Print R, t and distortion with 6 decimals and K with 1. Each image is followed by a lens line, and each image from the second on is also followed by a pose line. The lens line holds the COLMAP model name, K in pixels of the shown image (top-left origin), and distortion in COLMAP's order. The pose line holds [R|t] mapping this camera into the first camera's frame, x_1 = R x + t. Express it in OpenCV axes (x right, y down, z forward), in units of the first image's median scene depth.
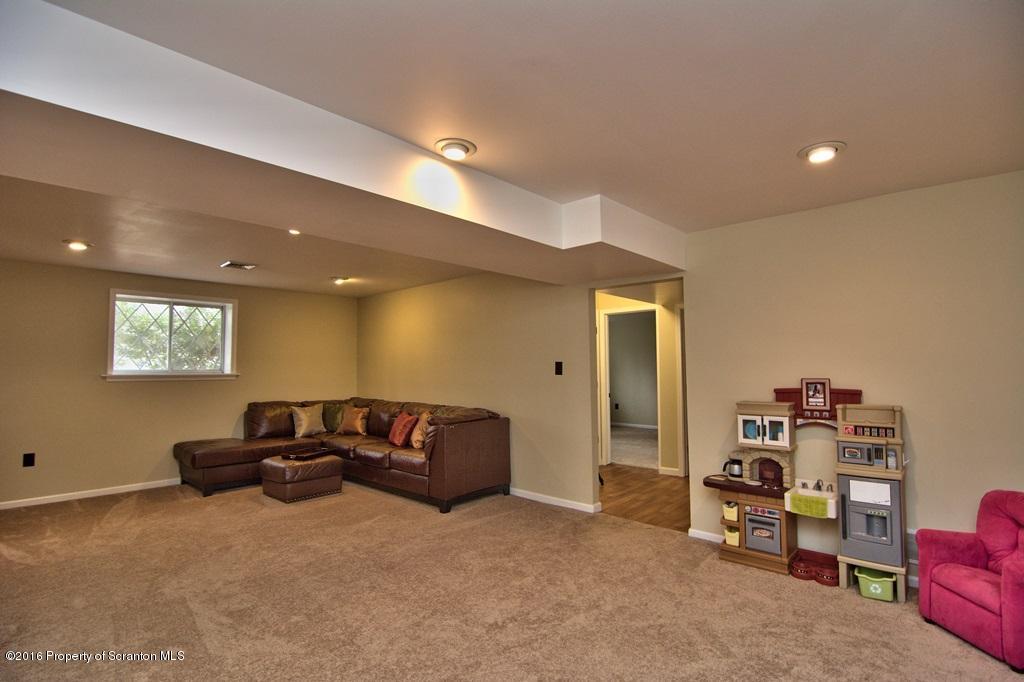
lens RADIAL K [[488.3, 0, 508.3], [0, 488.3, 342.5], [0, 0, 1]] dist [-0.007883, -0.008248]
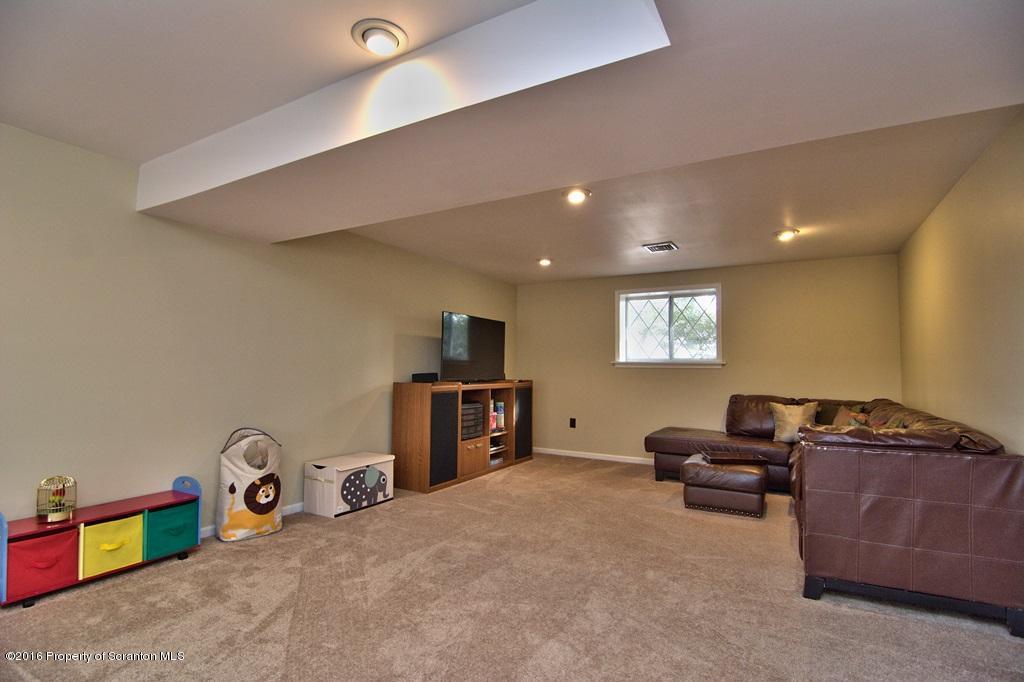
lens RADIAL K [[488.3, 0, 513.3], [0, 488.3, 346.5], [0, 0, 1]] dist [-0.007883, -0.008248]
pose [[0.228154, -0.035212, -0.972988, 0.269233], [0.038957, 0.998876, -0.027014, 0.045340], [0.972845, -0.031741, 0.229269, 0.416455]]
